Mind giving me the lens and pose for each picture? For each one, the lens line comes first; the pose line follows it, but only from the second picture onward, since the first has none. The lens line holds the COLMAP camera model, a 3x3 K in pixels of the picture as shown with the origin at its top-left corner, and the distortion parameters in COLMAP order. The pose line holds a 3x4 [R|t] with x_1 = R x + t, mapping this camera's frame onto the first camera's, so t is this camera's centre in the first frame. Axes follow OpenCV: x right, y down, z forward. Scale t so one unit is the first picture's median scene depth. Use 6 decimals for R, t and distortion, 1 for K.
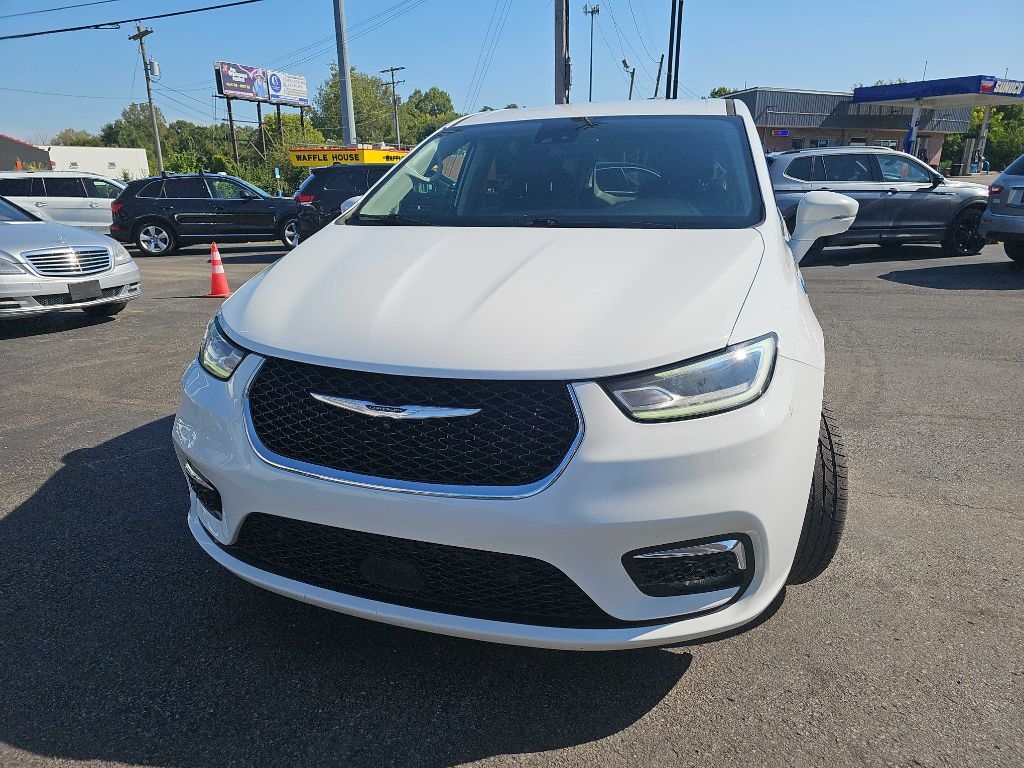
lens RADIAL K [[678.4, 0, 516.6], [0, 678.4, 381.0], [0, 0, 1]] dist [0.037899, -0.025400]
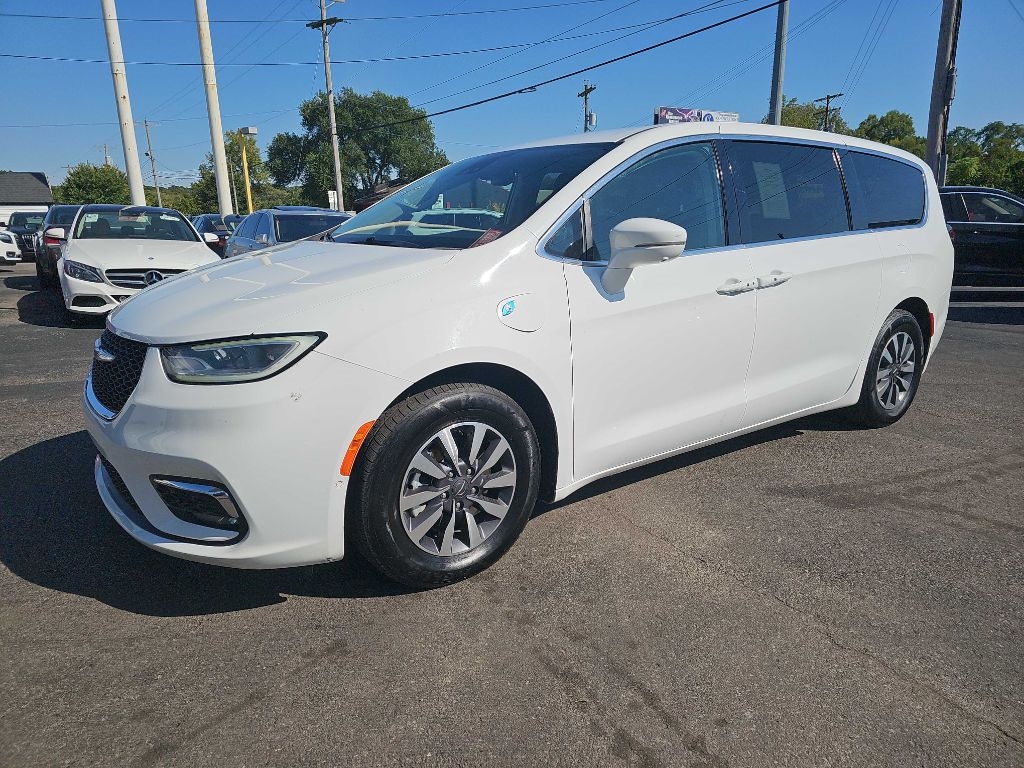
lens RADIAL K [[673.6, 0, 514.7], [0, 673.6, 377.7], [0, 0, 1]] dist [0.047916, -0.038630]
pose [[0.824821, 0.131363, -0.549922, 0.146625], [-0.157857, 0.987462, -0.000887, -0.005004], [0.542911, 0.087541, 0.835215, 0.025532]]
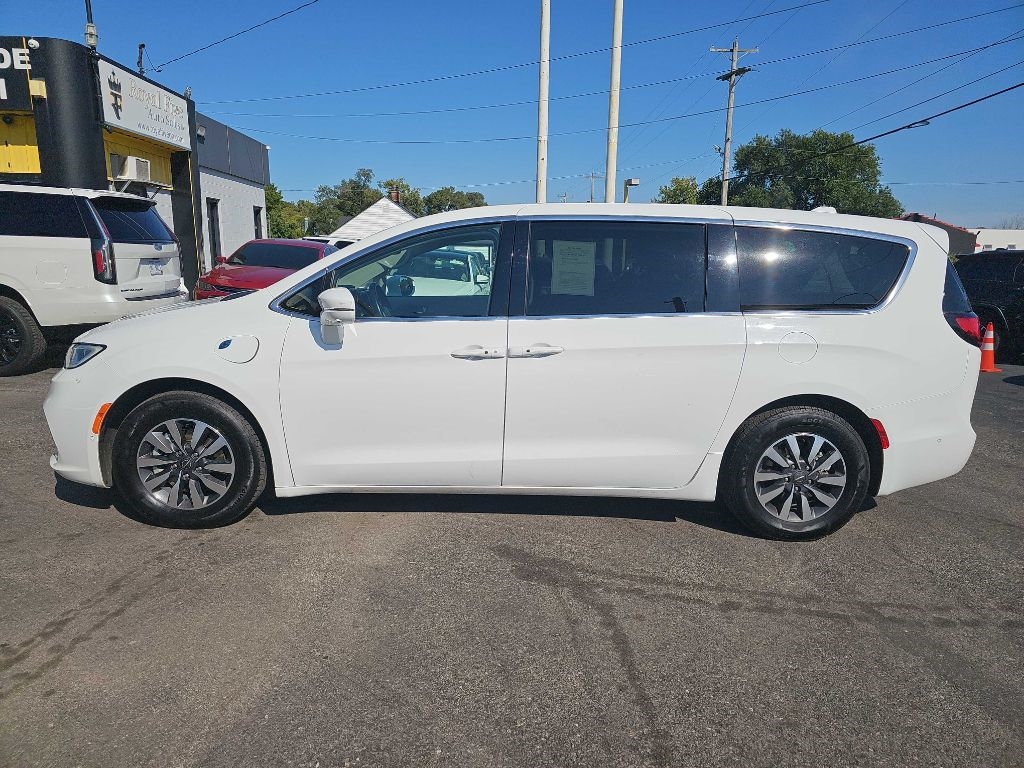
lens RADIAL K [[676.7, 0, 512.8], [0, 676.7, 364.4], [0, 0, 1]] dist [0.053397, -0.036106]
pose [[0.346551, 0.168615, -0.922752, 0.291409], [-0.291240, 0.954437, 0.065027, -0.054254], [0.891674, 0.246207, 0.379868, 0.147883]]
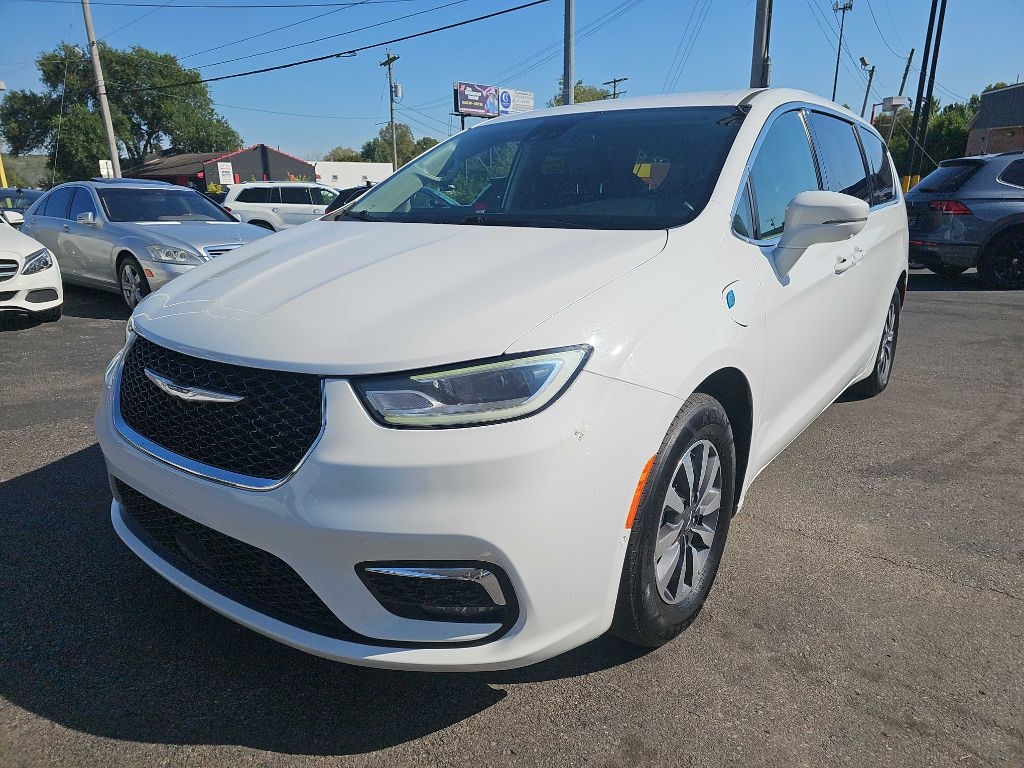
lens RADIAL K [[678.4, 0, 516.6], [0, 678.4, 381.0], [0, 0, 1]] dist [0.037899, -0.025400]
pose [[0.952365, 0.083668, -0.293258, 0.062424], [-0.087737, 0.996143, -0.000723, -0.001700], [0.292067, 0.026418, 0.956033, 0.015820]]
